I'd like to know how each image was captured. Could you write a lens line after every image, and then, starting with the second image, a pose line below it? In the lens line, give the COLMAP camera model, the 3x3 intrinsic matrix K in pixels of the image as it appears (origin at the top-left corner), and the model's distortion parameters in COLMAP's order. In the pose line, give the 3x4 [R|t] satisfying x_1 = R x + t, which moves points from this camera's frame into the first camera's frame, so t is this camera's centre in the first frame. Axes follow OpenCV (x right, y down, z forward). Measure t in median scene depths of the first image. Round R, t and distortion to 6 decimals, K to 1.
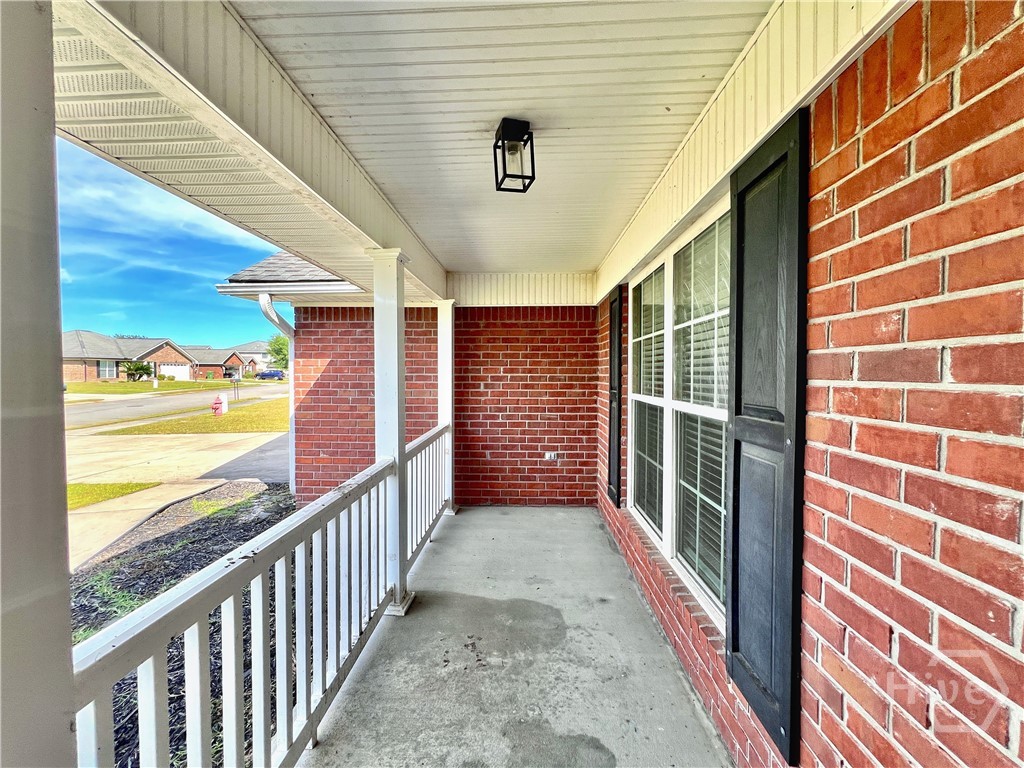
lens RADIAL K [[412.0, 0, 509.2], [0, 412.0, 380.9], [0, 0, 1]] dist [-0.000131, -0.000040]
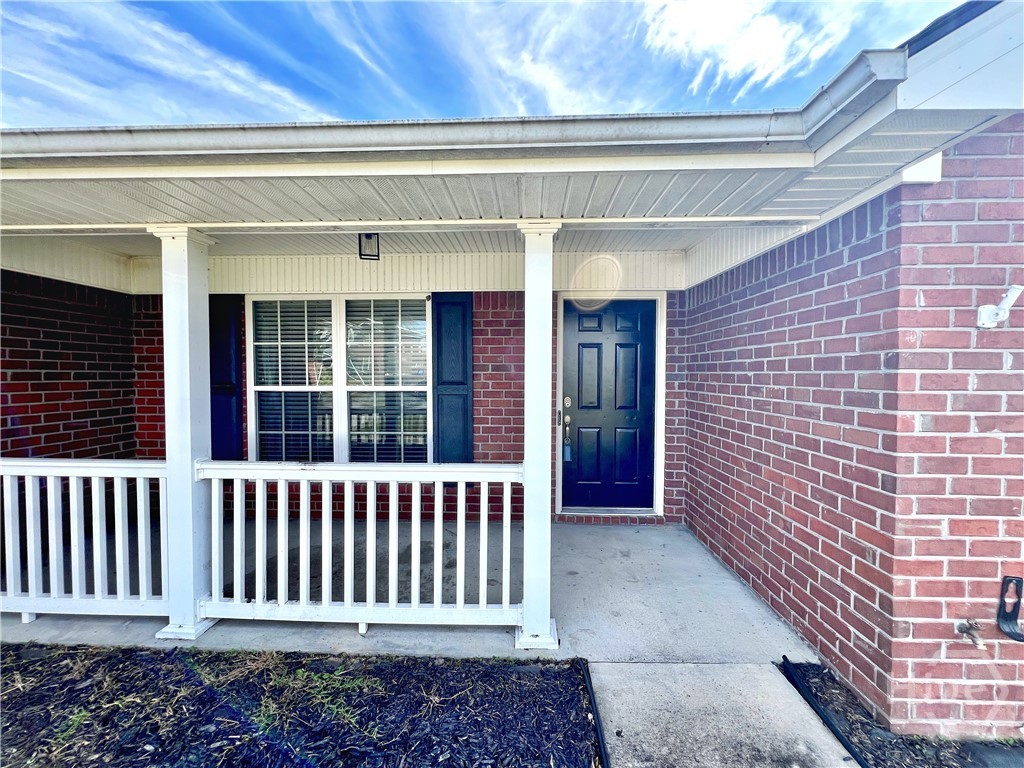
lens RADIAL K [[407.9, 0, 512.0], [0, 407.9, 384.0], [0, 0, 1]] dist [-0.003302, -0.000417]
pose [[-0.008849, -0.020490, 0.999751, -2.602574], [0.017947, 0.999626, 0.020646, 0.034588], [-0.999800, 0.018125, -0.008478, 0.689813]]
